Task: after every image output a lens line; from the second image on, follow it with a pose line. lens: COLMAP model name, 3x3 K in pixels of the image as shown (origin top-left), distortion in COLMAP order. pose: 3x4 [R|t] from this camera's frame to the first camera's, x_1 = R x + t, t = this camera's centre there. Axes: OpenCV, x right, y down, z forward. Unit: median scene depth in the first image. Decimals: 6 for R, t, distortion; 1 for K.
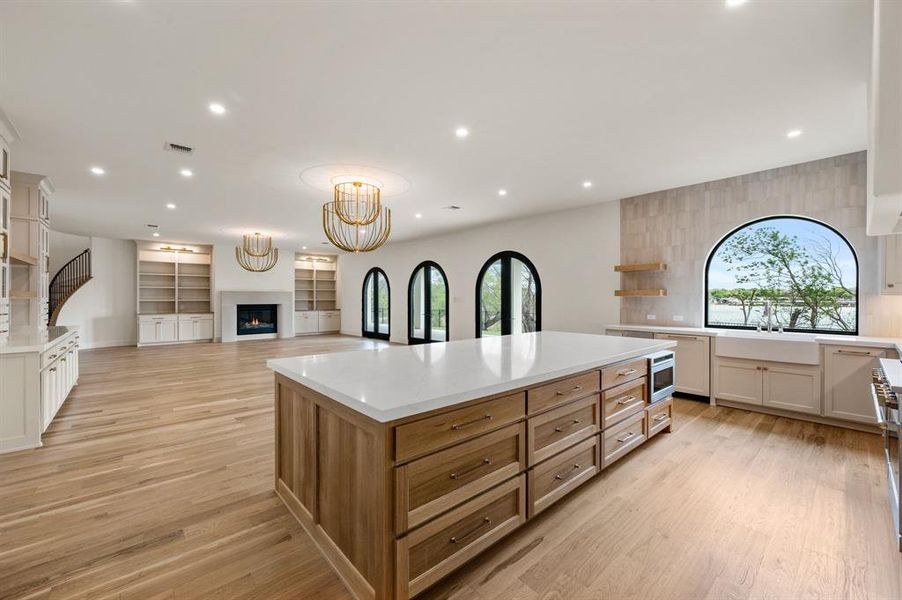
lens RADIAL K [[361.7, 0, 443.5], [0, 361.7, 302.2], [0, 0, 1]] dist [0.001453, -0.000233]
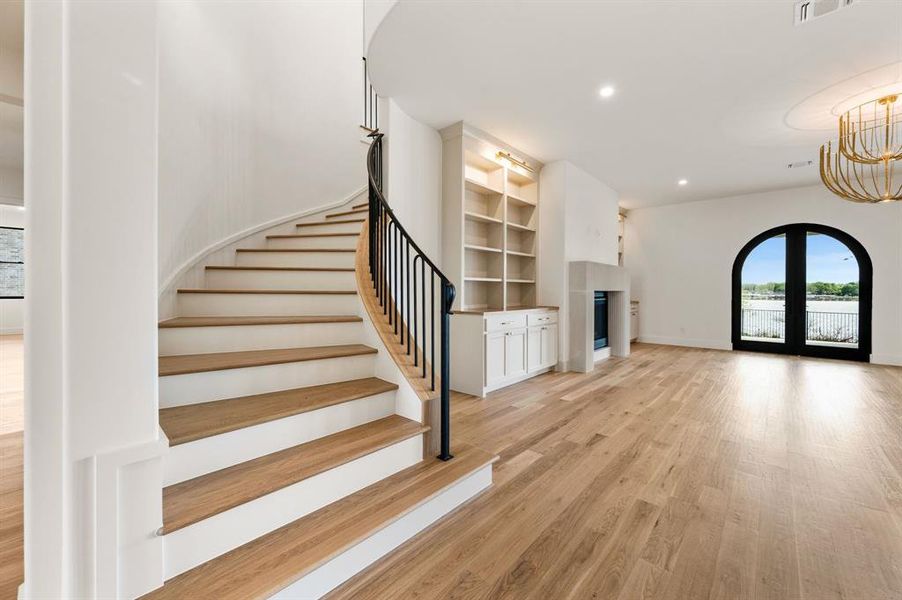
lens RADIAL K [[361.1, 0, 455.4], [0, 361.1, 292.7], [0, 0, 1]] dist [-0.000744, -0.000101]
pose [[0.991973, 0.006799, 0.126267, -1.050875], [-0.006327, 0.999971, -0.004138, 0.012911], [-0.126292, 0.003306, 0.991988, 0.706506]]
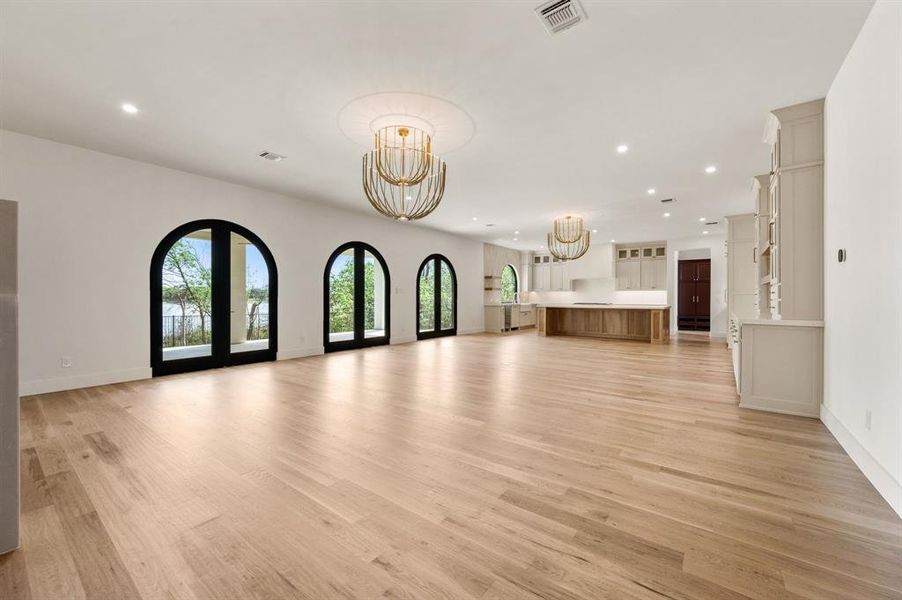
lens RADIAL K [[361.1, 0, 449.8], [0, 361.1, 298.4], [0, 0, 1]] dist [-0.000744, -0.000101]
pose [[-0.201798, -0.004212, 0.979418, -0.997872], [0.009413, 0.999936, 0.006239, 0.007500], [-0.979382, 0.010478, -0.201745, 1.081330]]
